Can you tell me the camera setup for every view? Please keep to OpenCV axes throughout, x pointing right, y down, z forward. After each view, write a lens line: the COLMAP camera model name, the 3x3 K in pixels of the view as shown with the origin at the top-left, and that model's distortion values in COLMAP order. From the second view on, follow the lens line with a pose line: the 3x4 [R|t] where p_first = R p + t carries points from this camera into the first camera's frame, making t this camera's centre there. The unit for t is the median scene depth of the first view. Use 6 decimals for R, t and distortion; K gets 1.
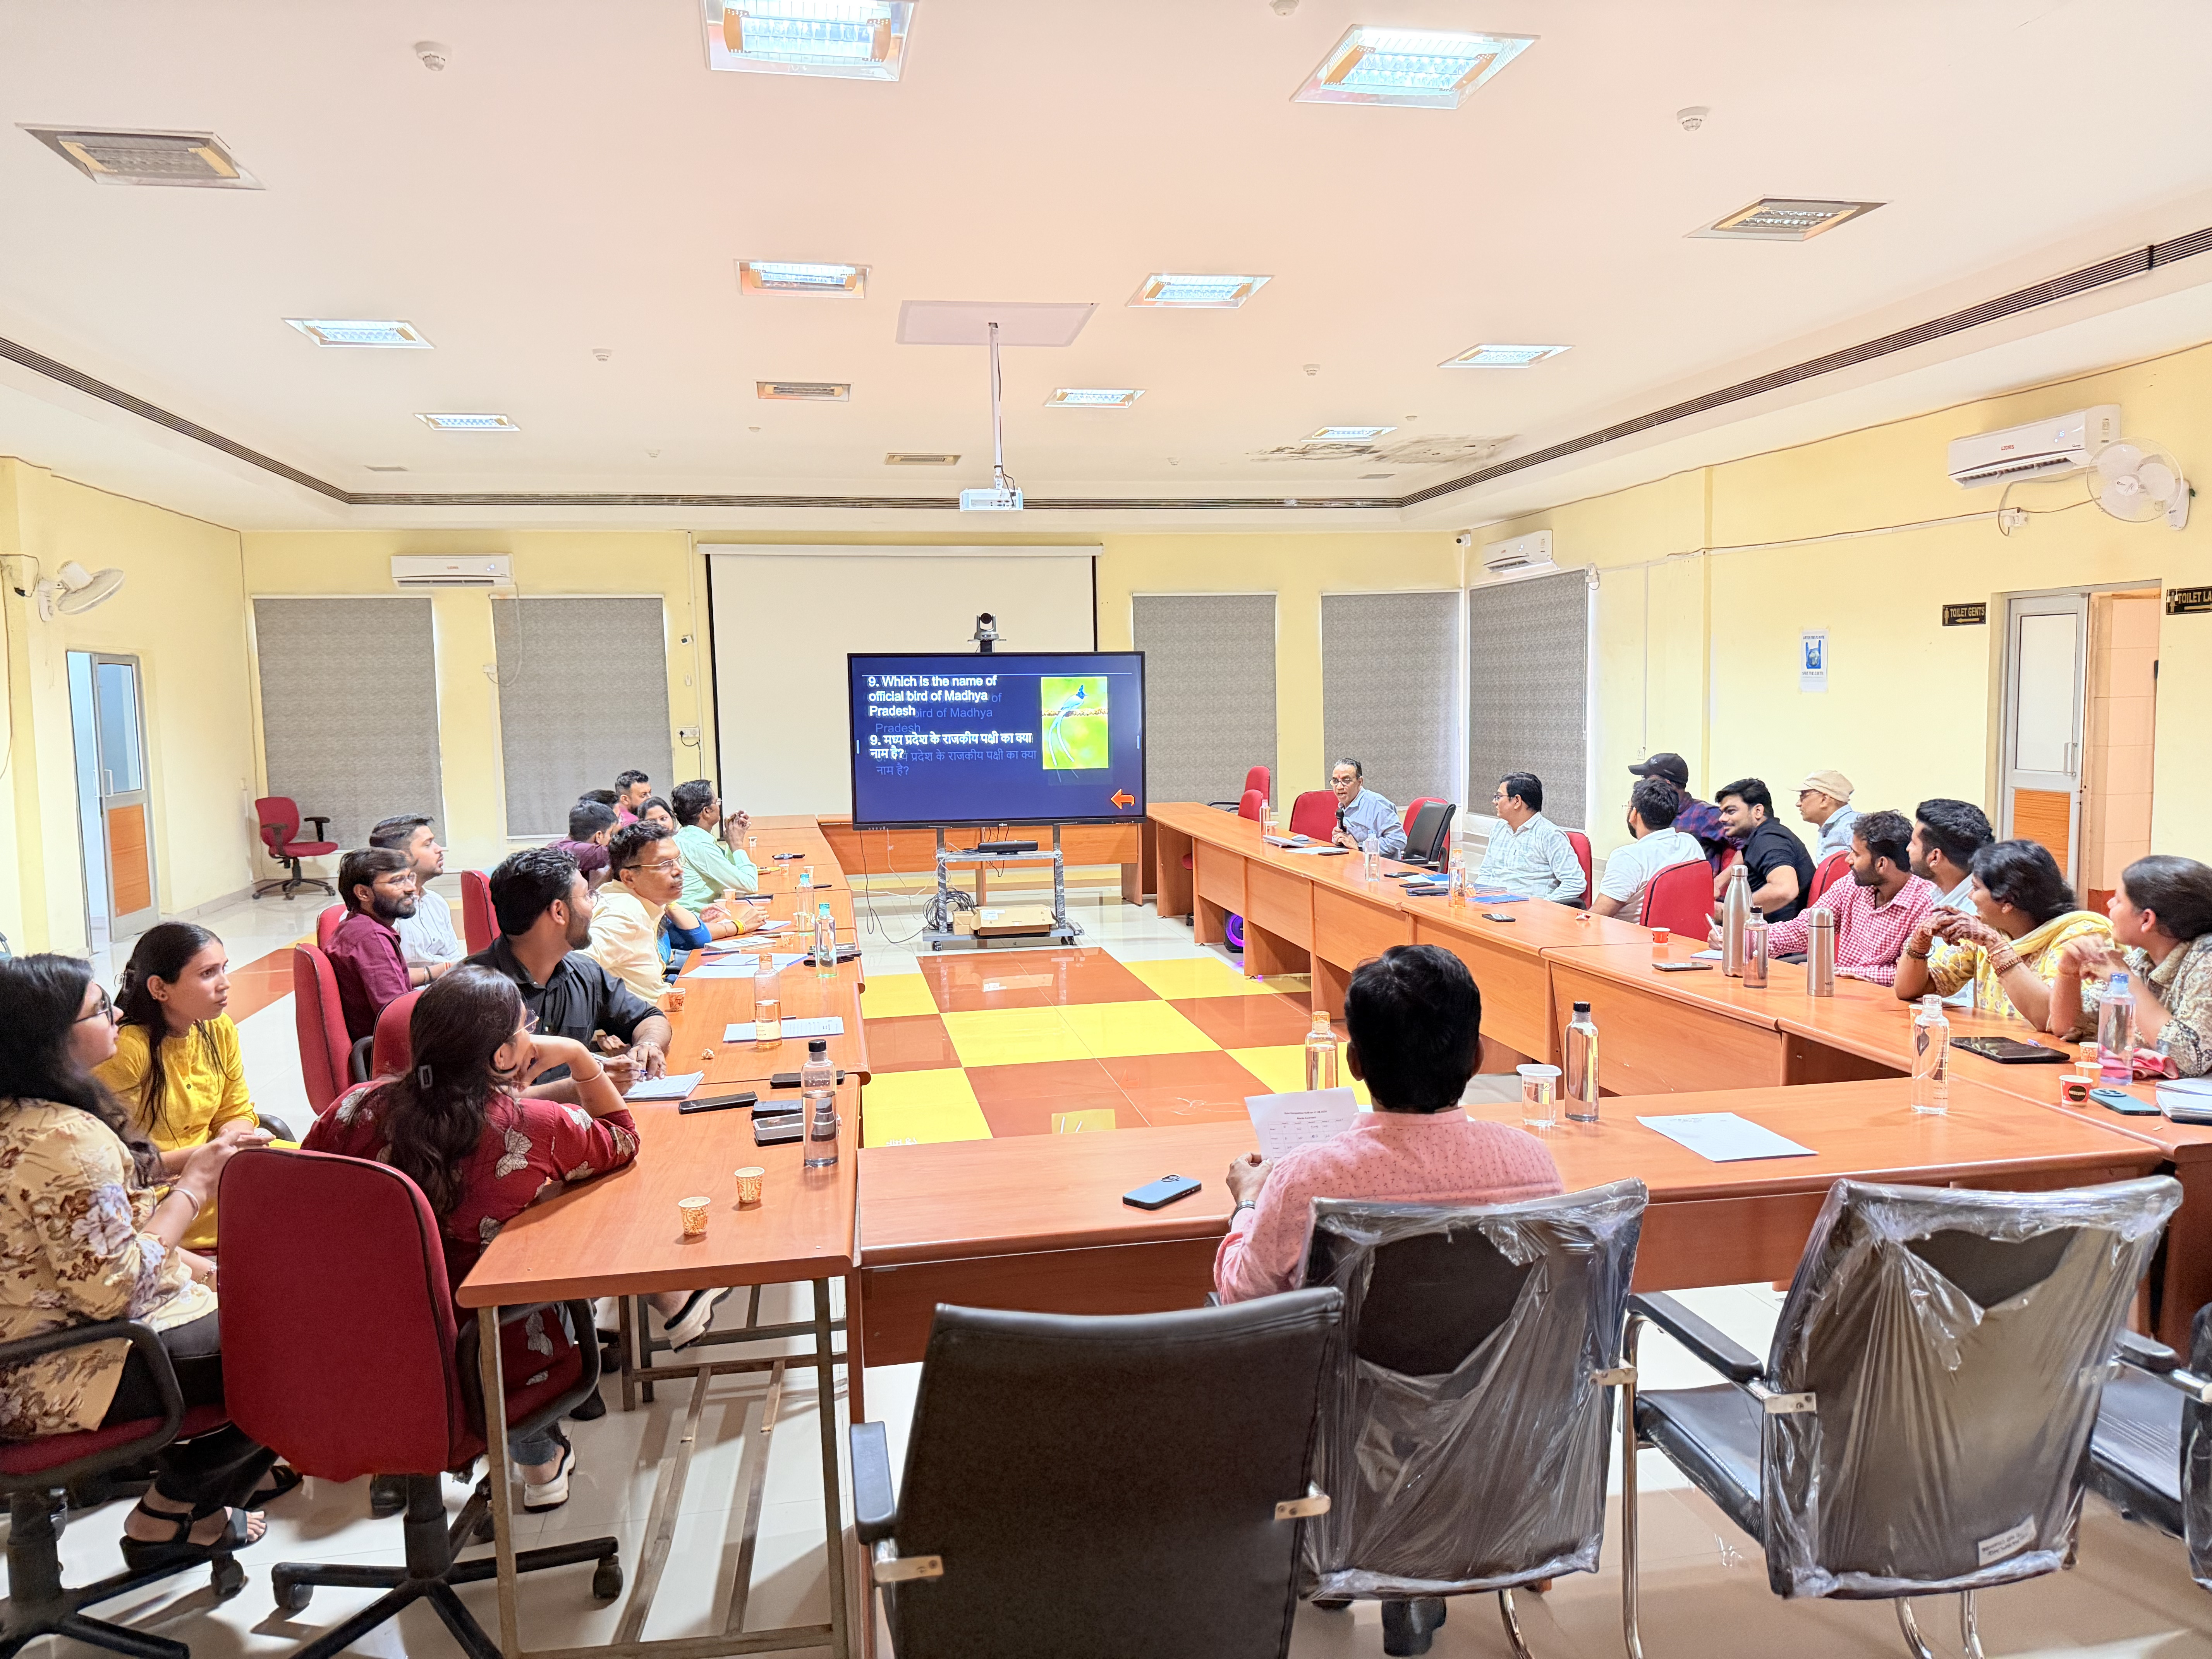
lens RADIAL K [[1551.8, 0, 1110.2], [0, 1551.8, 848.6], [0, 0, 1]] dist [0.072766, -0.087002]
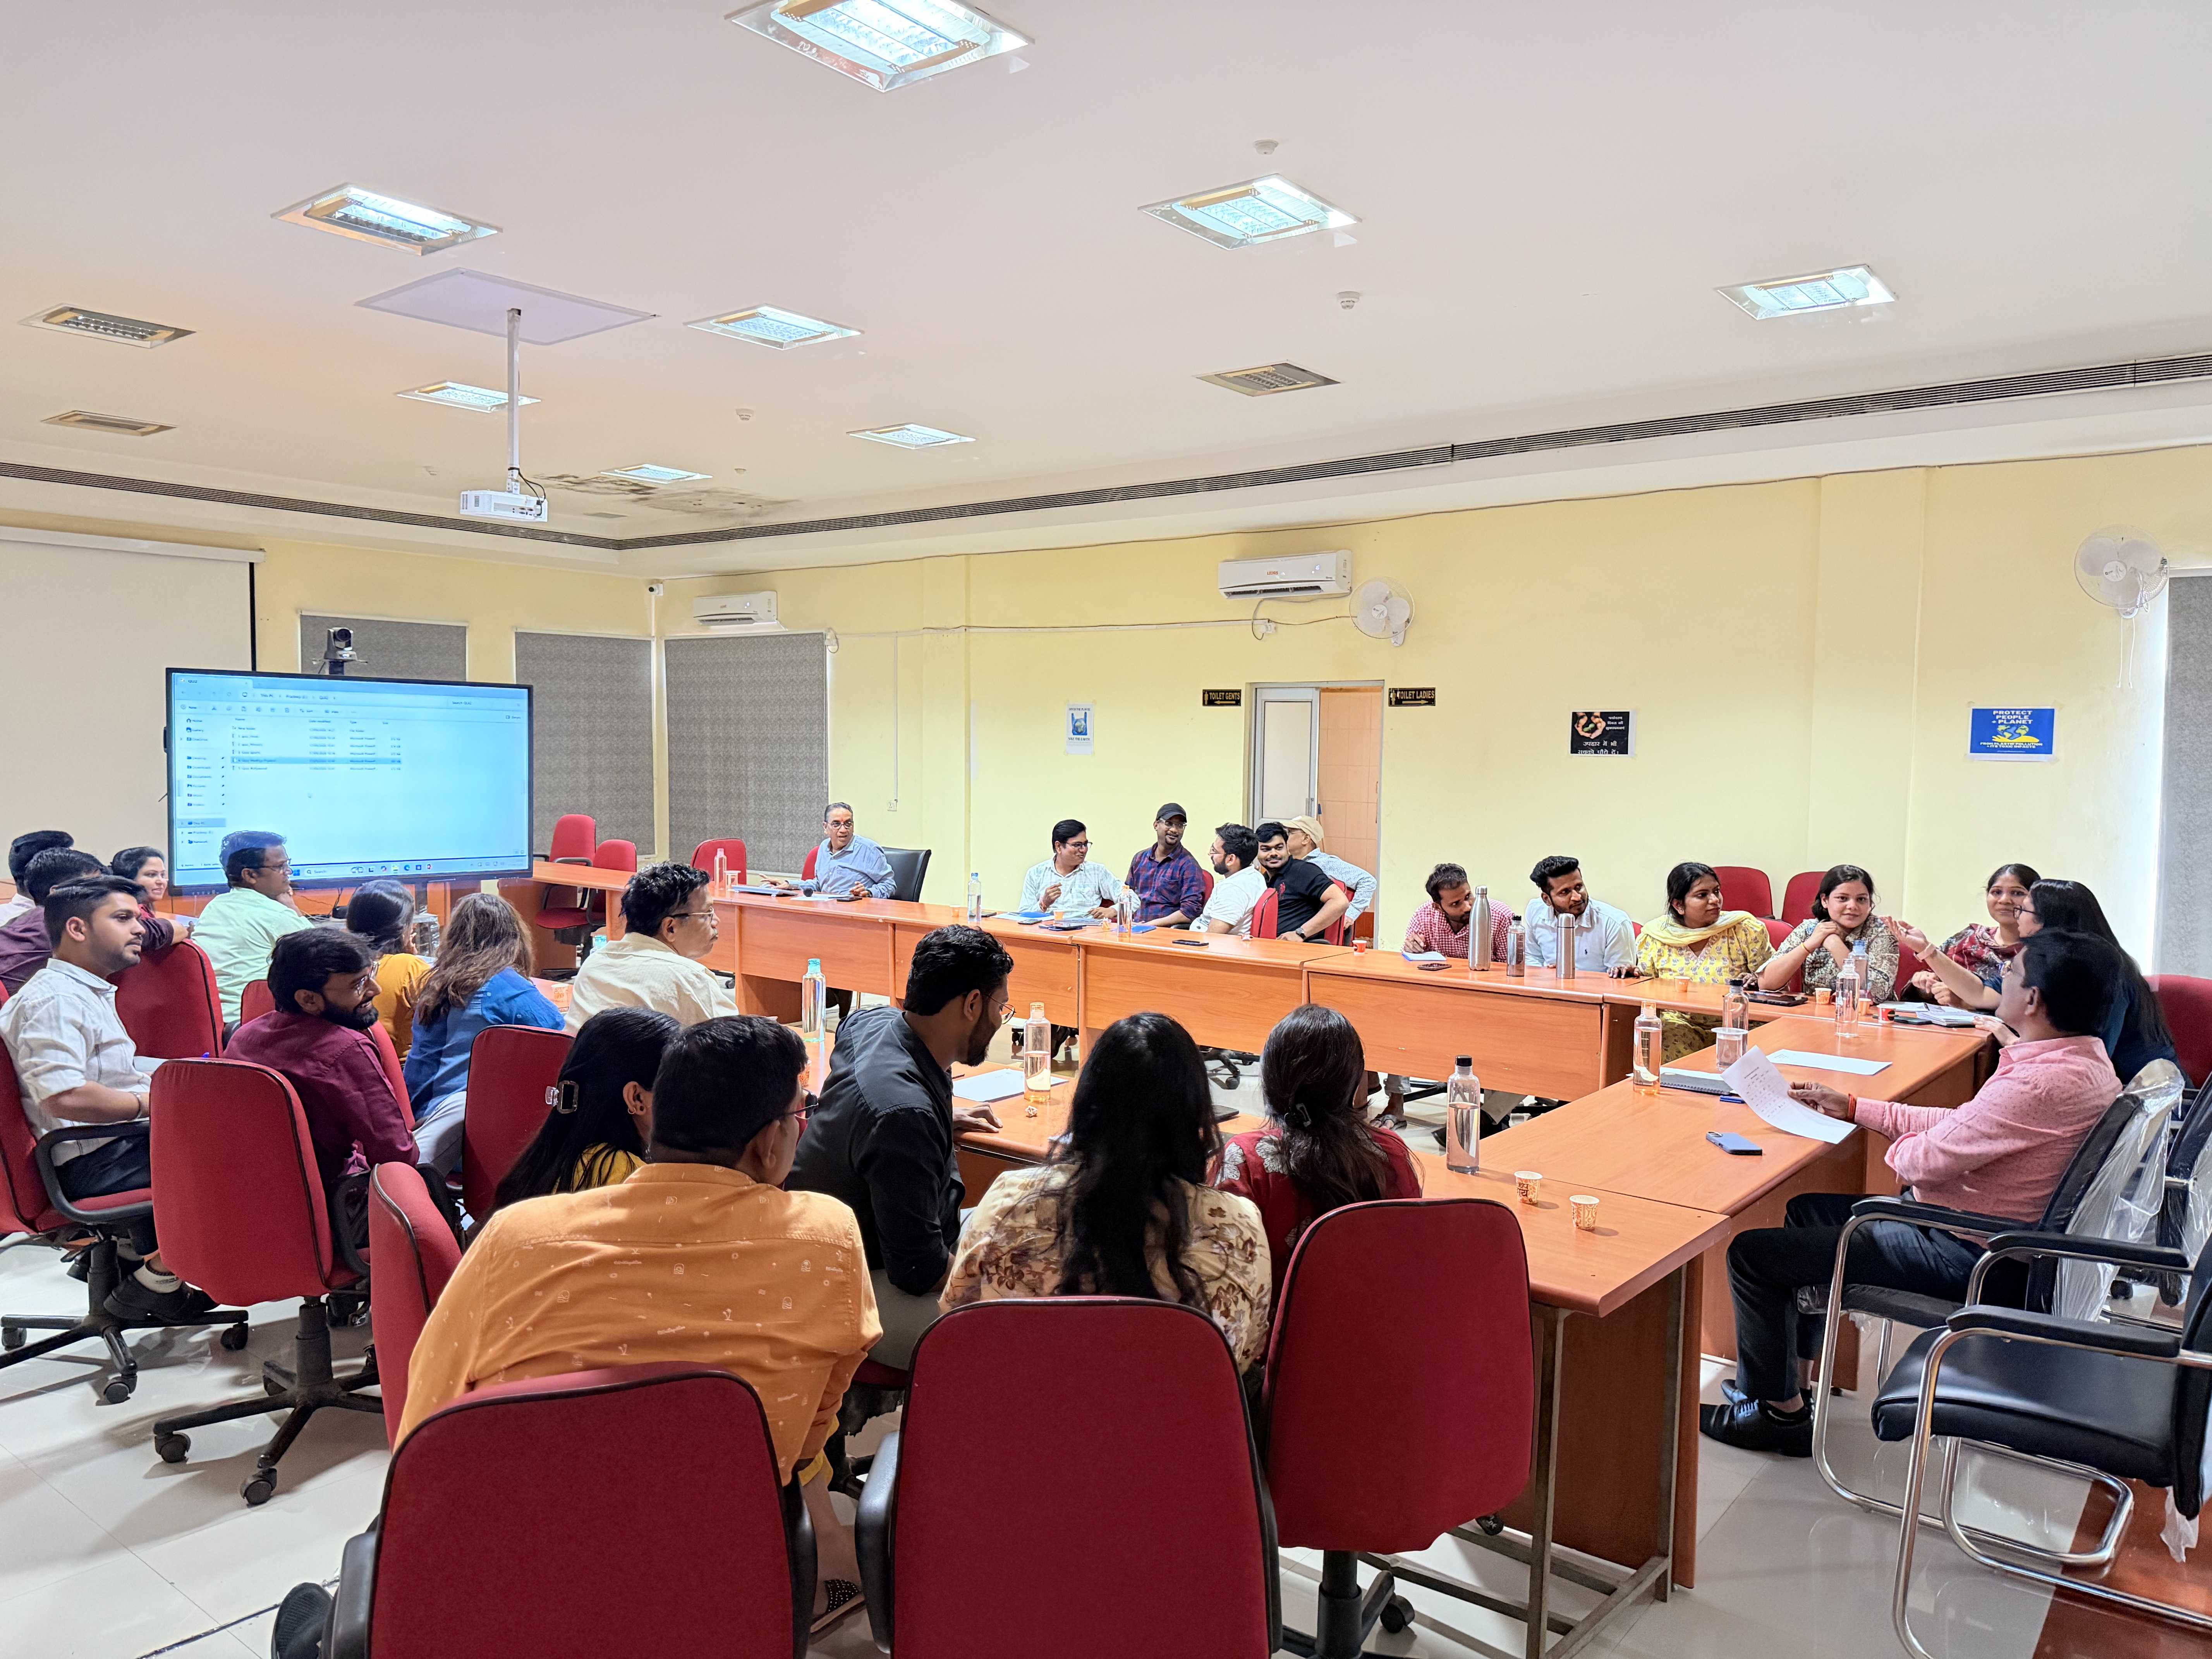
lens RADIAL K [[1551.8, 0, 1112.5], [0, 1551.8, 835.3], [0, 0, 1]] dist [0.072766, -0.087002]
pose [[0.758483, -0.006590, 0.651660, -0.322025], [0.035766, 0.998863, -0.031527, -0.000295], [-0.650711, 0.047220, 0.757856, 0.101124]]
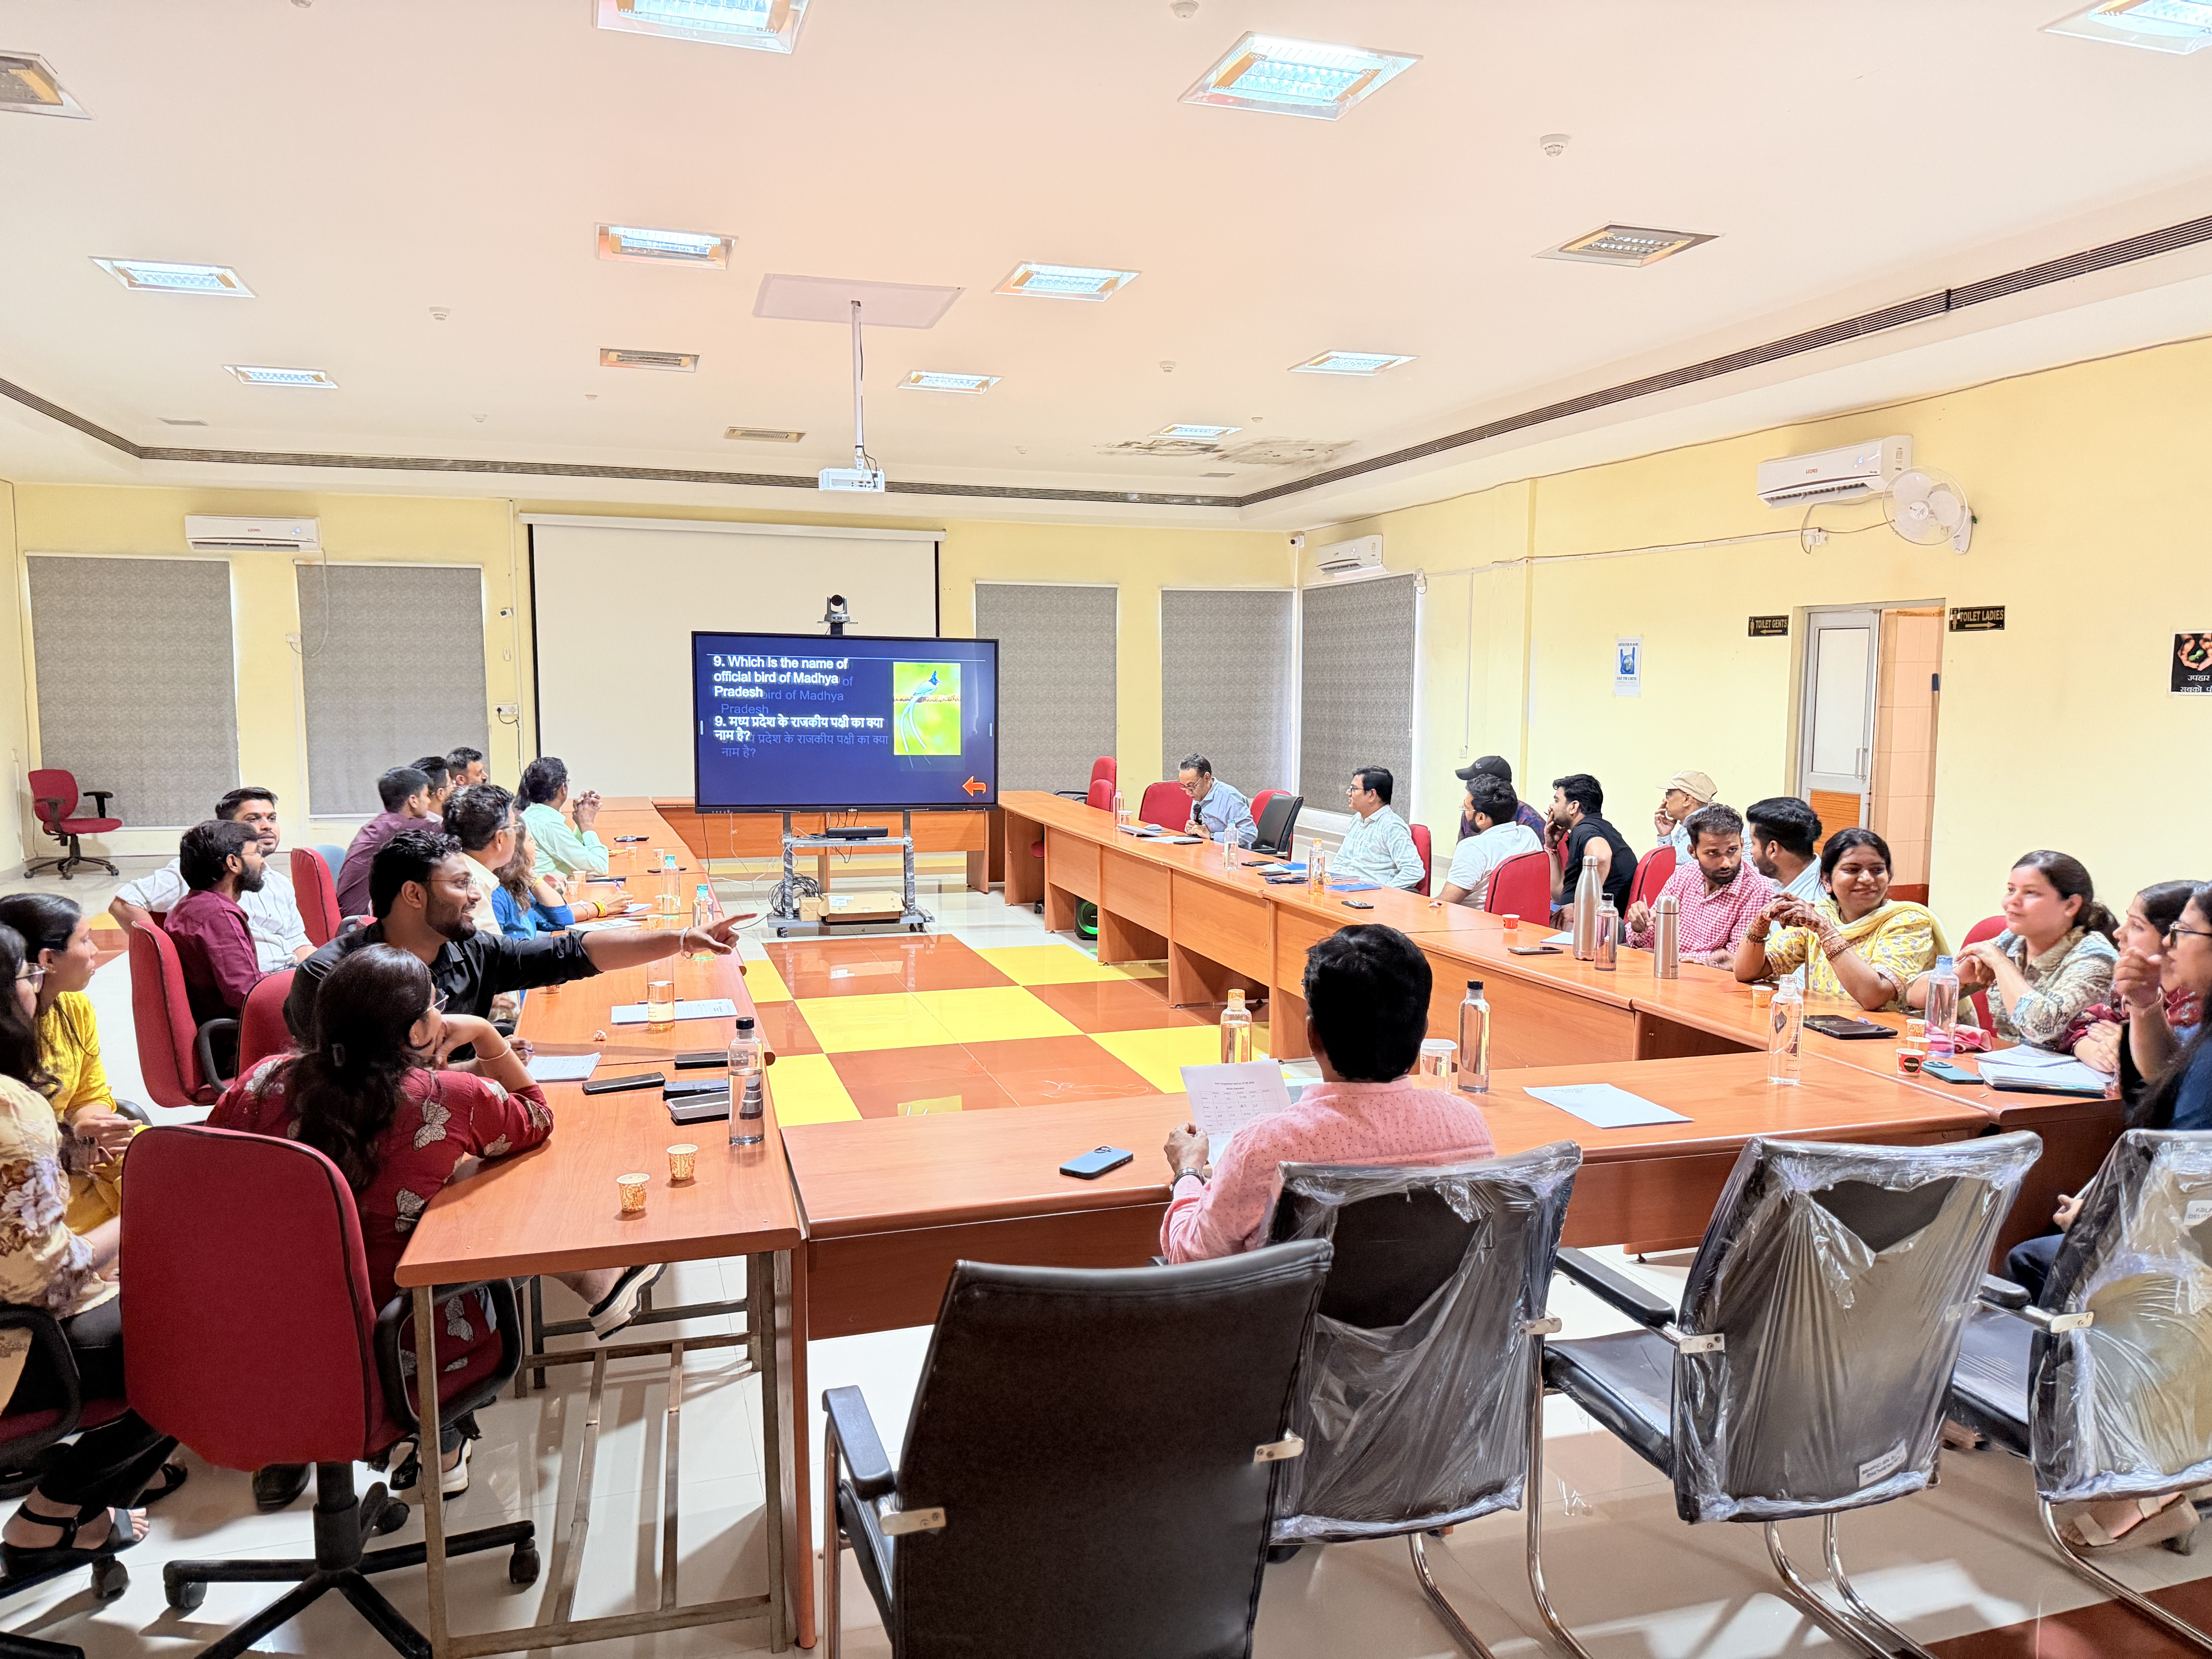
lens RADIAL K [[1551.8, 0, 1116.5], [0, 1551.8, 853.8], [0, 0, 1]] dist [0.072766, -0.087002]
pose [[0.992448, 0.011286, 0.122144, -0.023034], [-0.012396, 0.999888, 0.008336, 0.002101], [-0.122036, -0.009787, 0.992477, -0.005639]]
